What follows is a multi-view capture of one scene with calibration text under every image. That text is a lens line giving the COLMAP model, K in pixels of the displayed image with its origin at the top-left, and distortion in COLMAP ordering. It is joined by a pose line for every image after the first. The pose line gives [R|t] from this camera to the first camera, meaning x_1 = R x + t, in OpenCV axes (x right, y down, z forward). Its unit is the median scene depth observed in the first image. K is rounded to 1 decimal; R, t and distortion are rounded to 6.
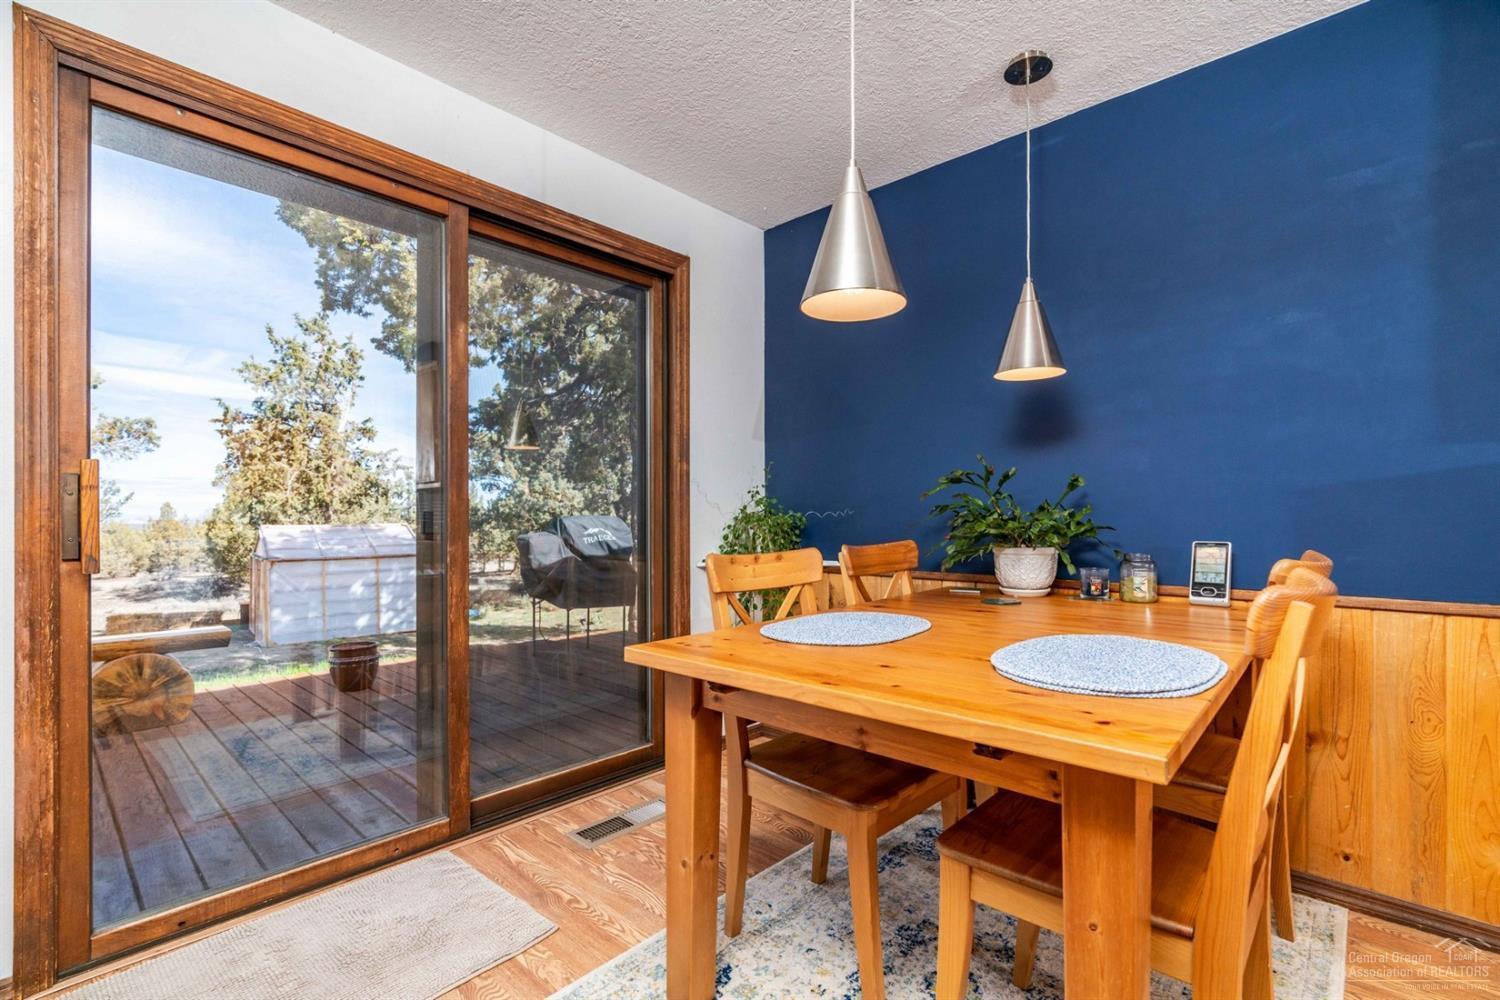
lens RADIAL K [[664.6, 0, 757.1], [0, 664.6, 505.1], [0, 0, 1]] dist [-0.000689, 0.000015]
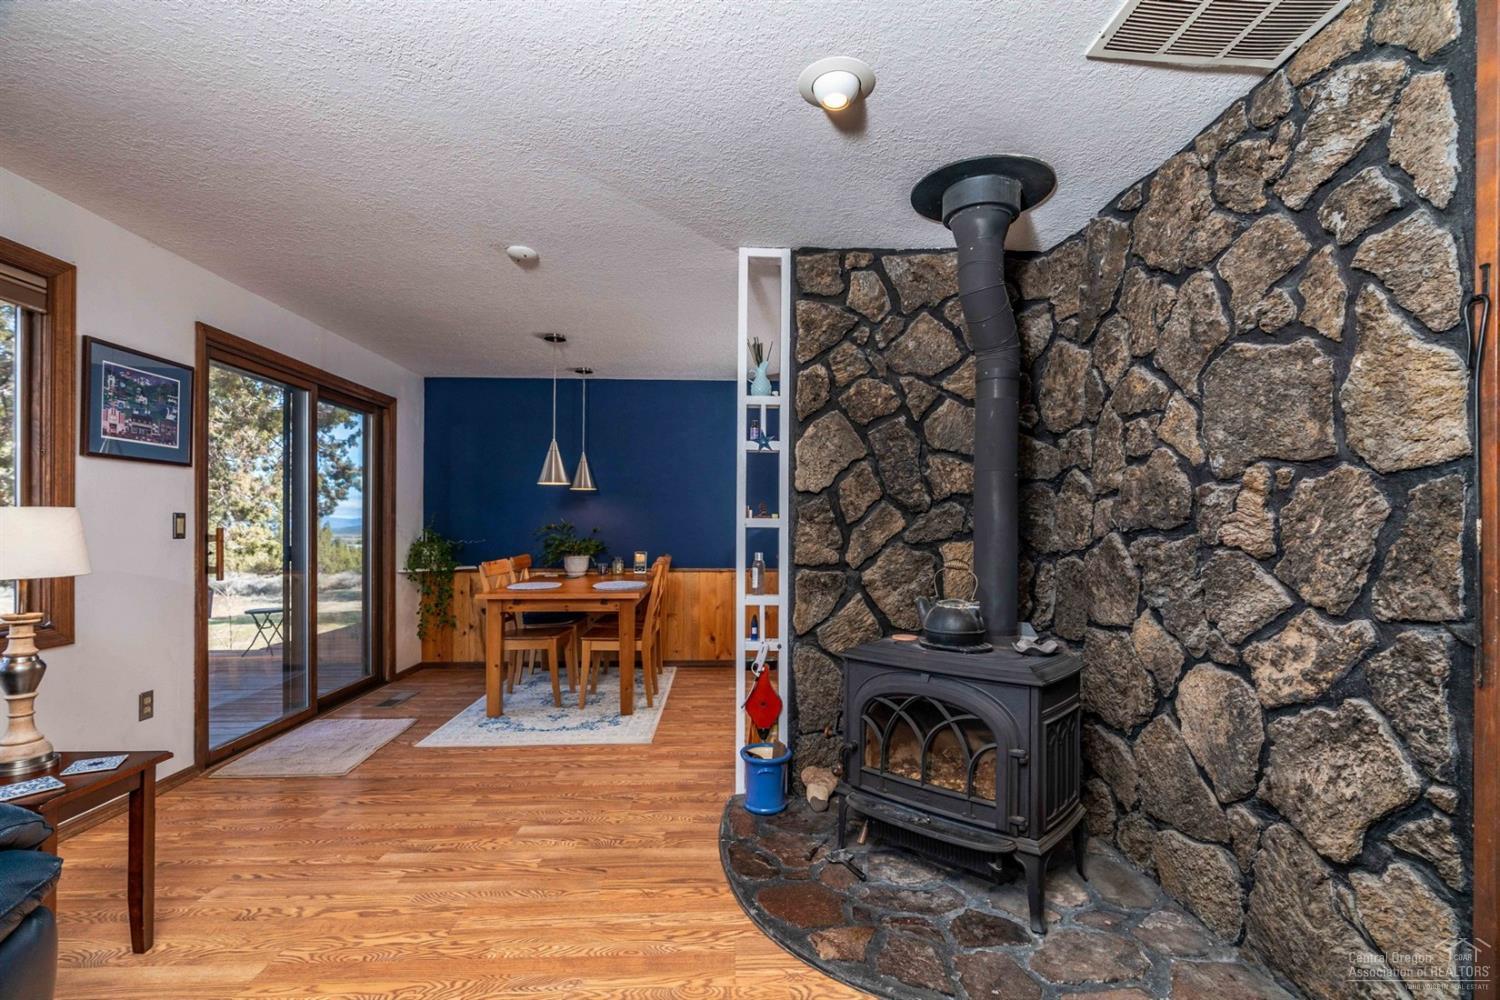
lens RADIAL K [[664.6, 0, 757.1], [0, 664.6, 505.1], [0, 0, 1]] dist [-0.000689, 0.000015]
pose [[0.698992, 0.021956, 0.714792, -0.972453], [-0.004763, 0.999649, -0.026049, -0.068019], [-0.715114, 0.014803, 0.698852, -1.300503]]
